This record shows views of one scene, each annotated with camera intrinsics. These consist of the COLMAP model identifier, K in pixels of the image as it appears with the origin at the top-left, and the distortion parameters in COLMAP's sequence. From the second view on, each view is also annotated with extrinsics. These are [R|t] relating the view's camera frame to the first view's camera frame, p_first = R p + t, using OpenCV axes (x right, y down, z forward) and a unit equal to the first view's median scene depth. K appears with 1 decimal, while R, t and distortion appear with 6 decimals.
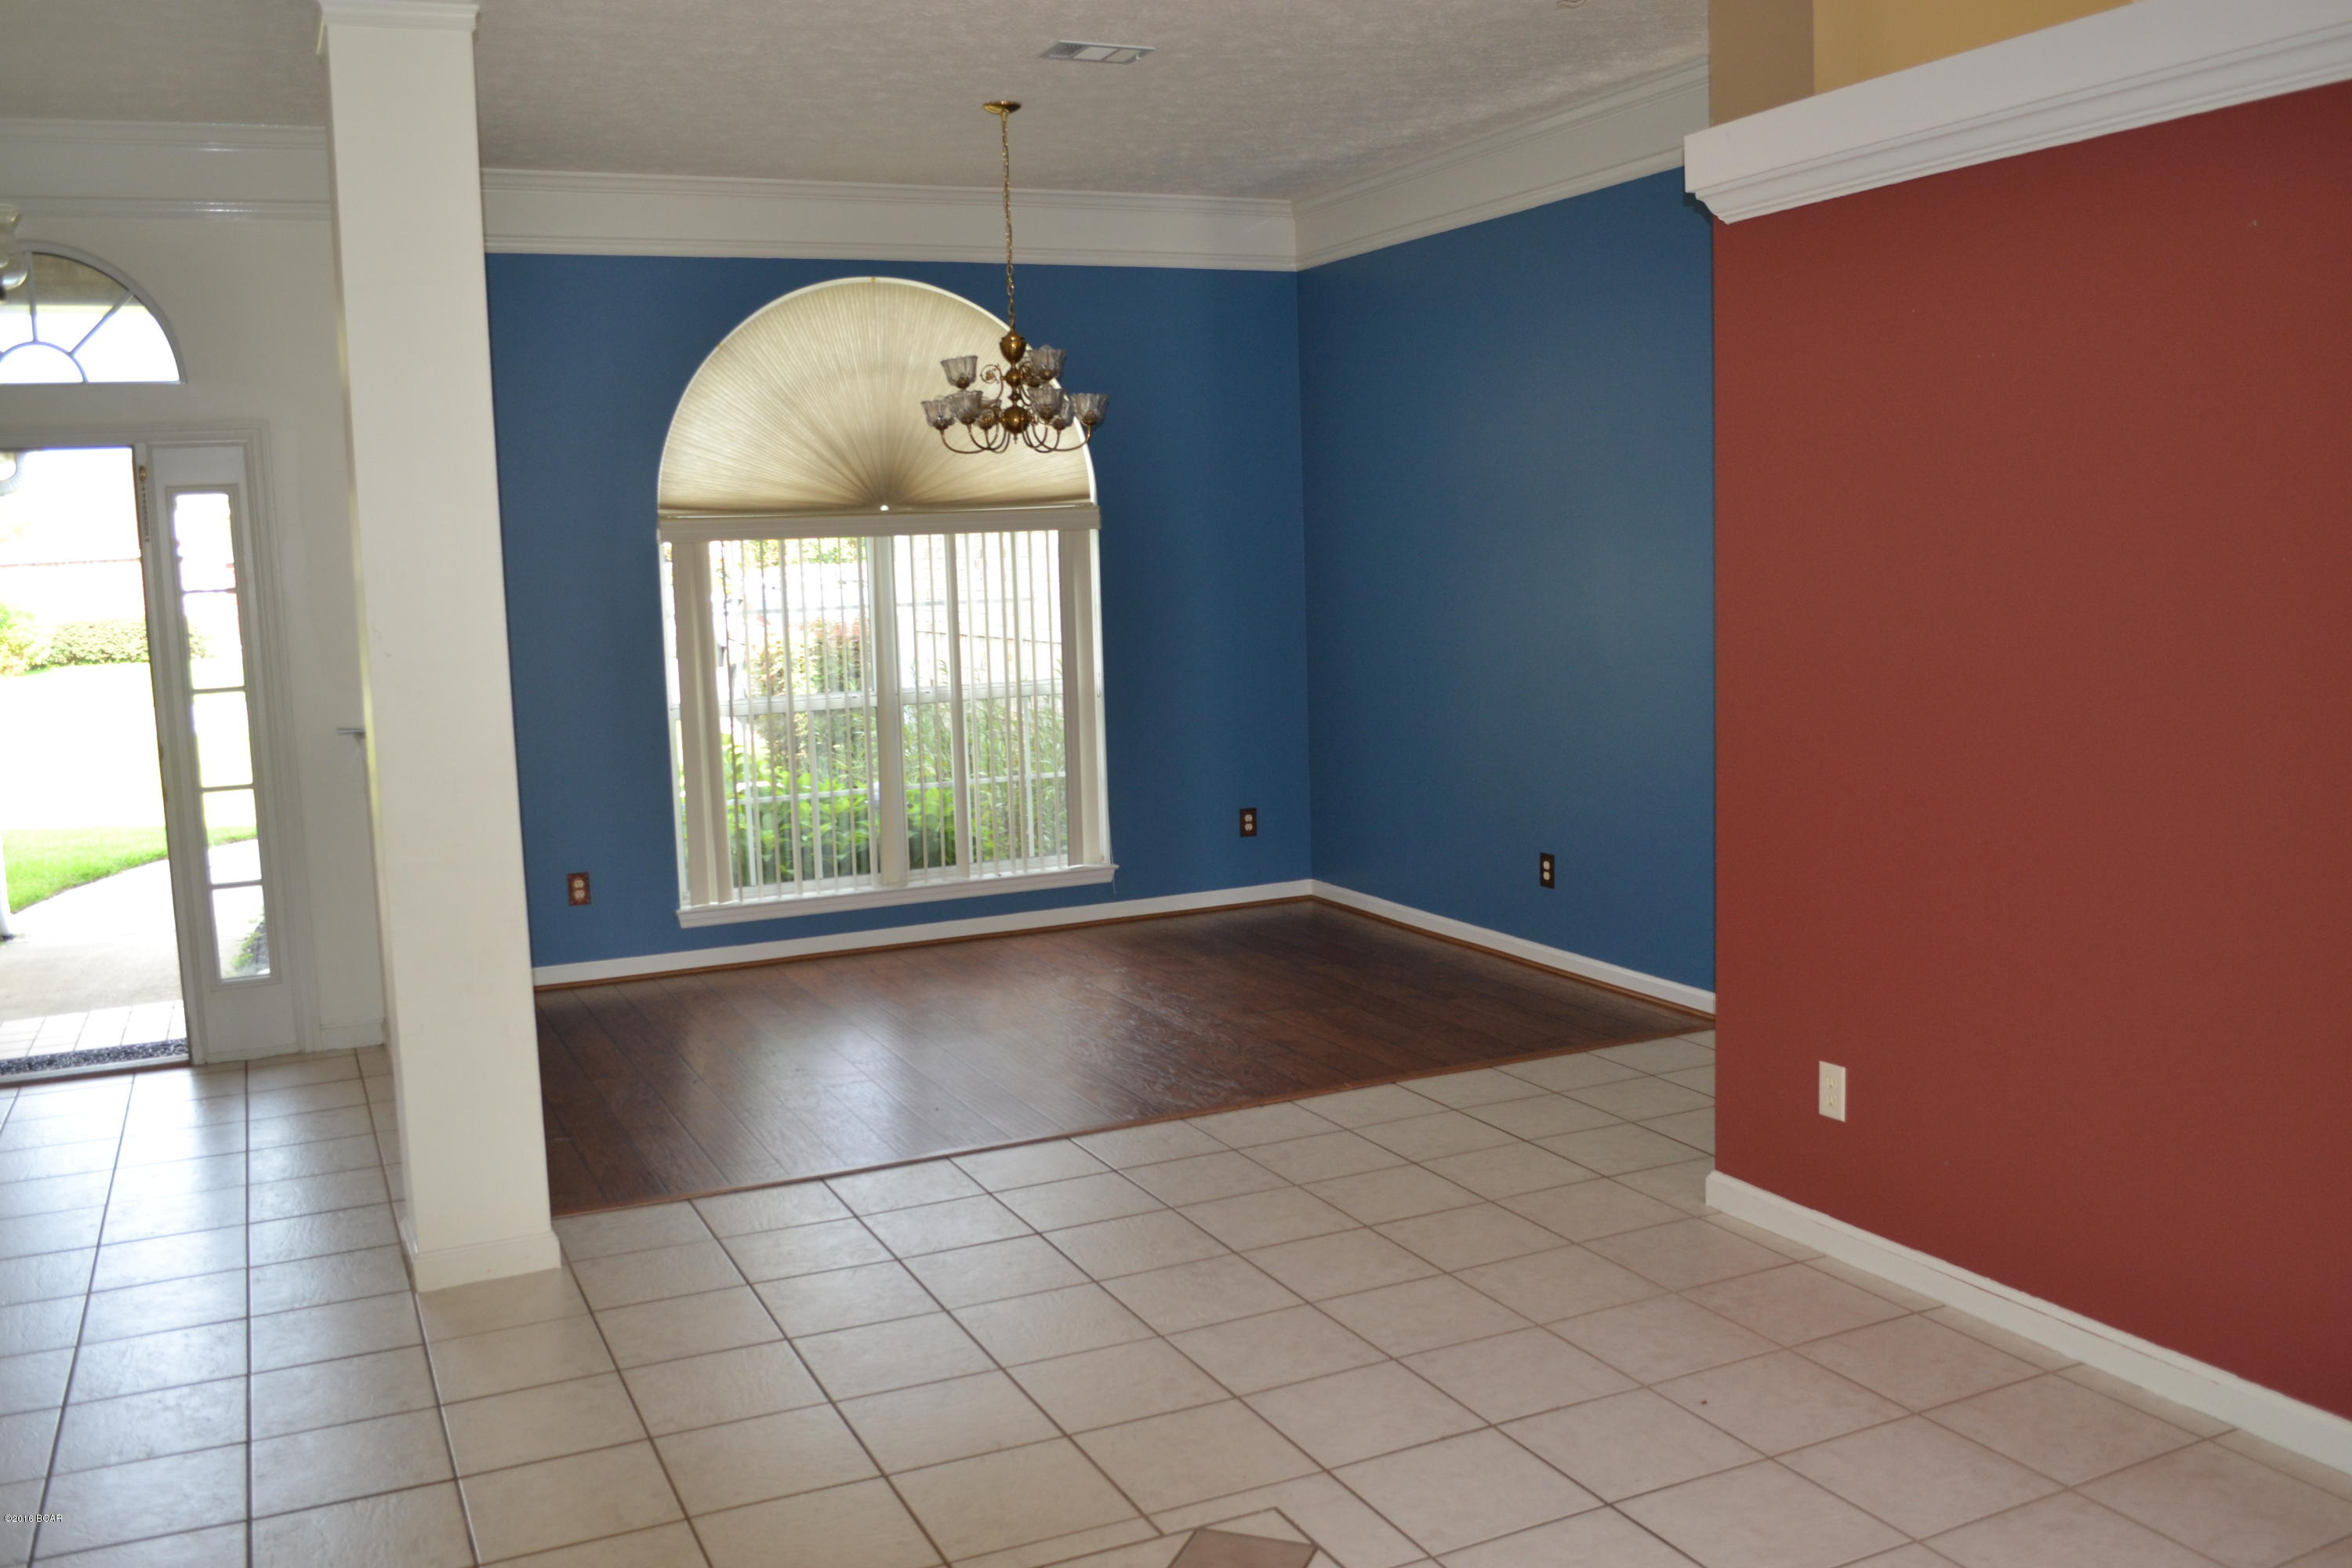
lens RADIAL K [[2002.2, 0, 1176.0], [0, 2002.2, 784.0], [0, 0, 1]] dist [-0.075774, 0.004828]
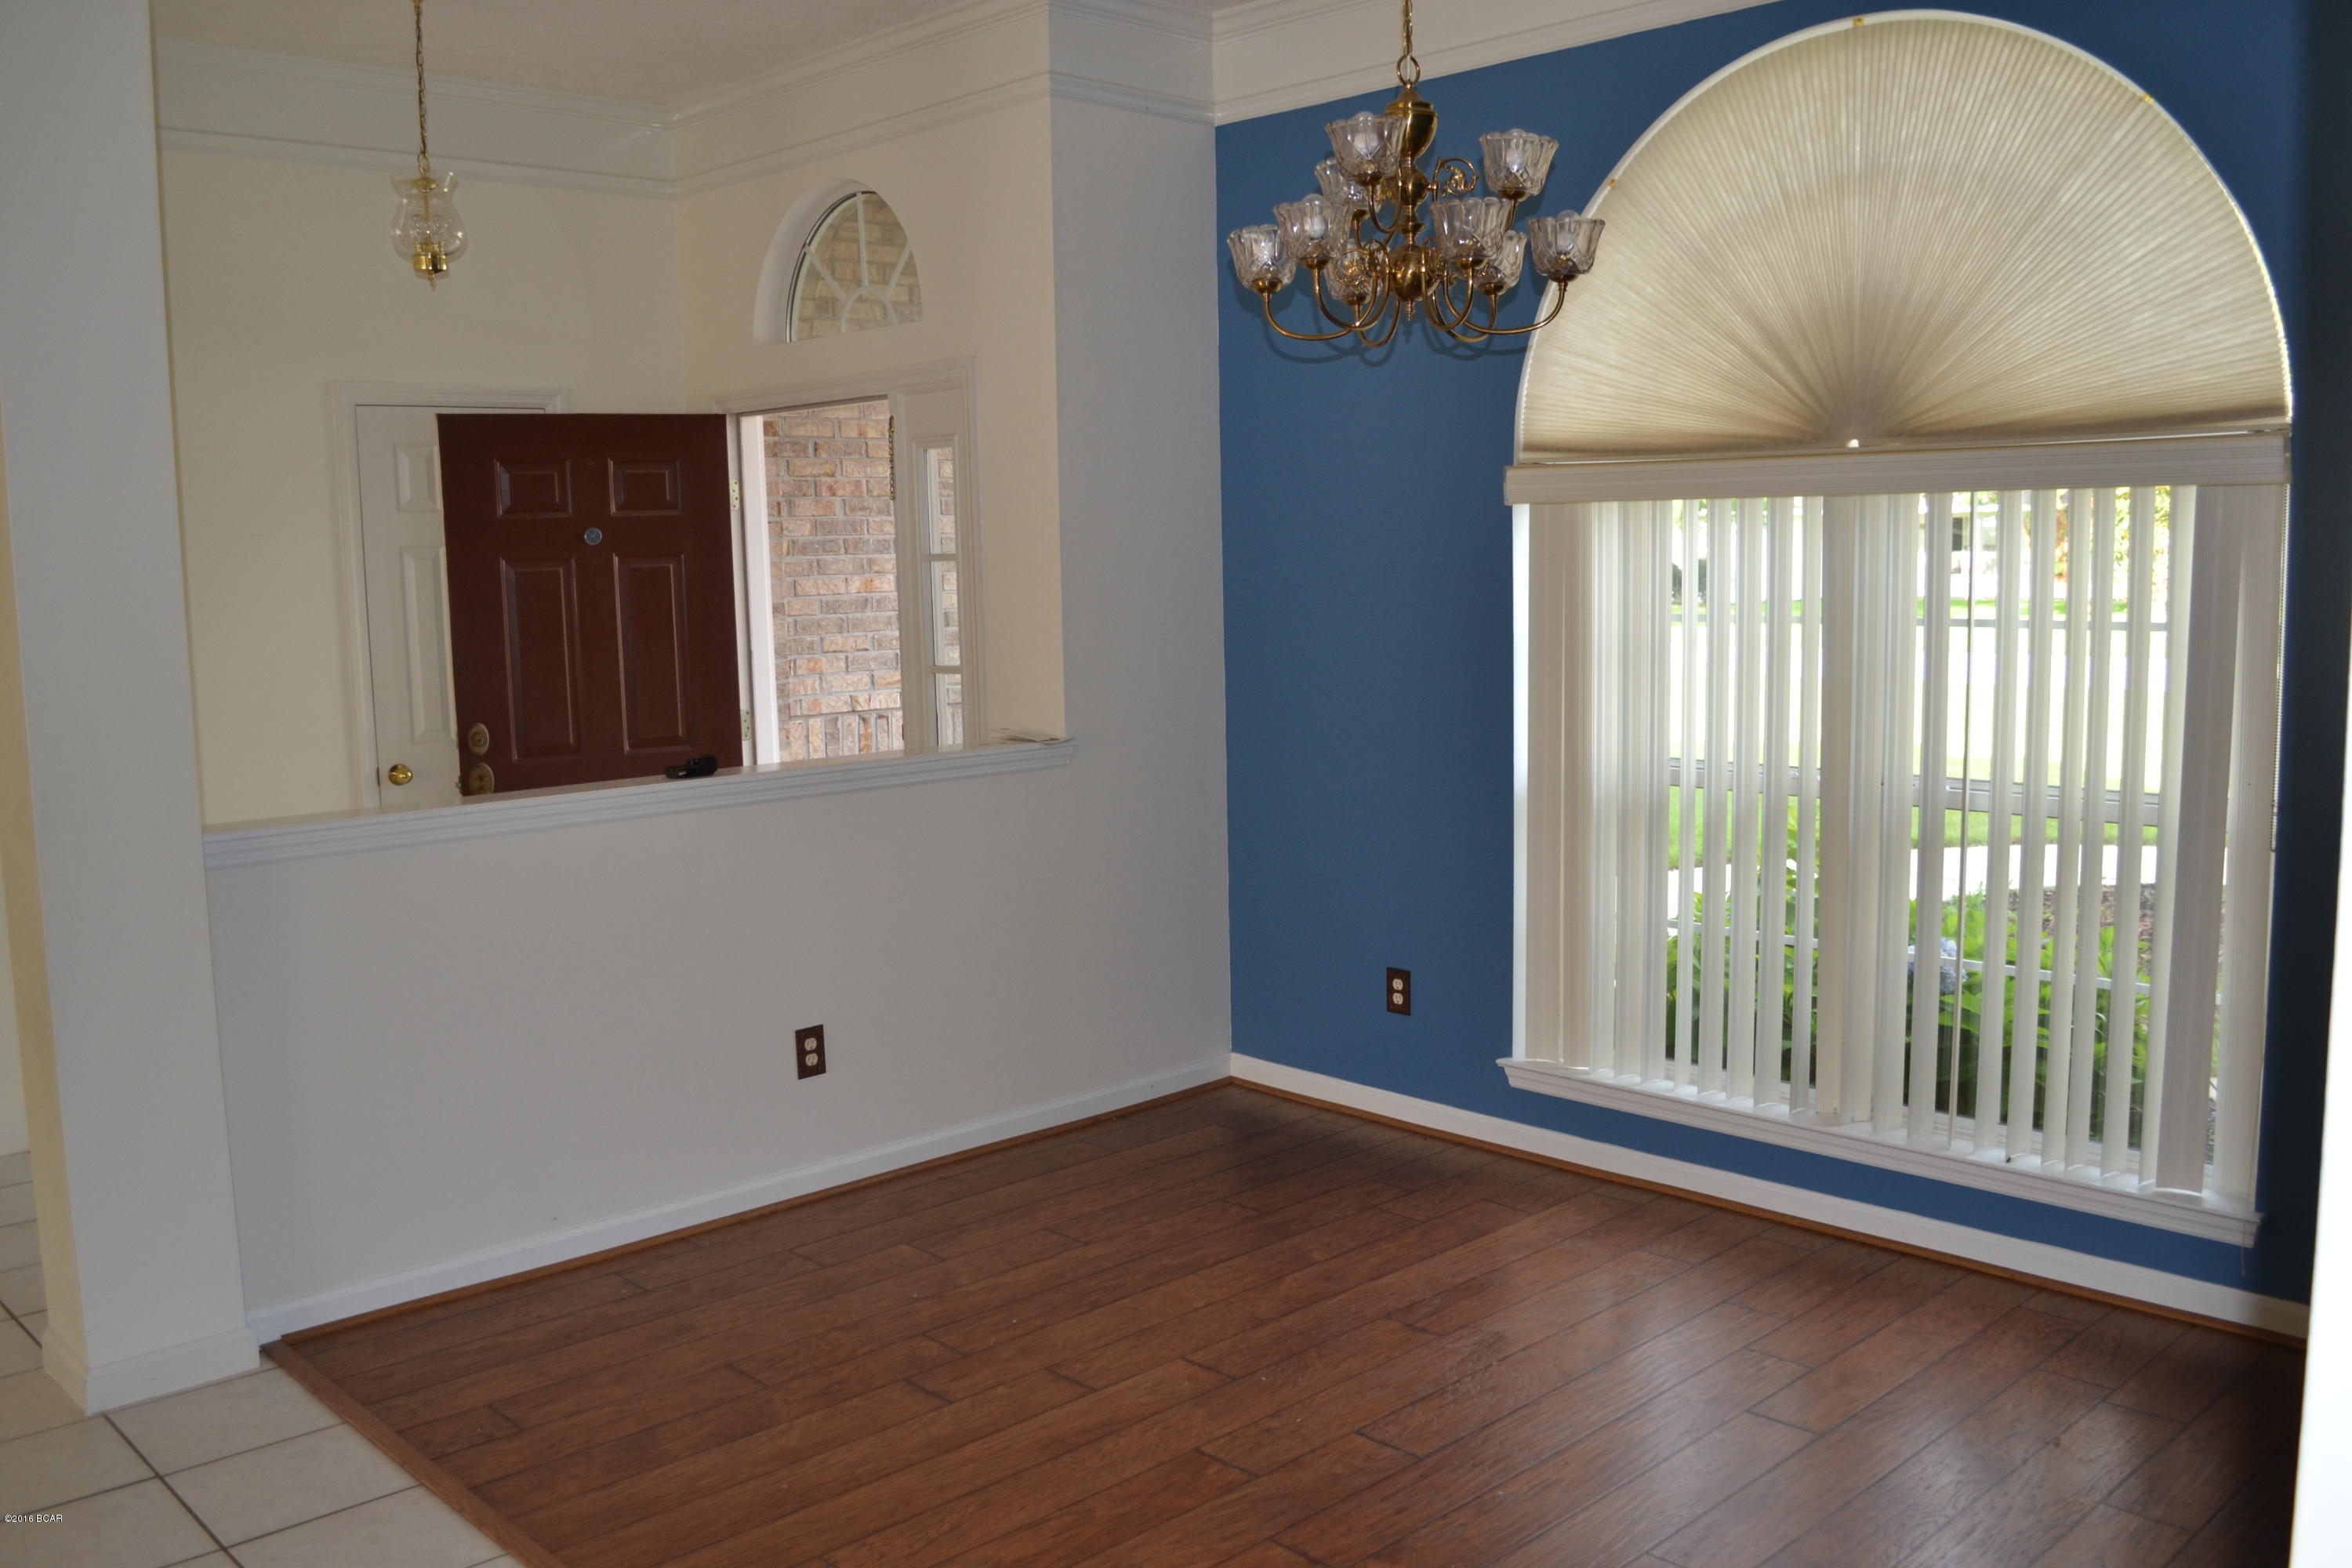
lens RADIAL K [[2130.8, 0, 1176.0], [0, 2130.8, 784.0], [0, 0, 1]] dist [-0.005460, 0.001713]
pose [[0.302796, 0.141296, -0.942523, 0.368797], [-0.101251, 0.988121, 0.115604, -0.096720], [0.947662, 0.060427, 0.313505, 0.660008]]
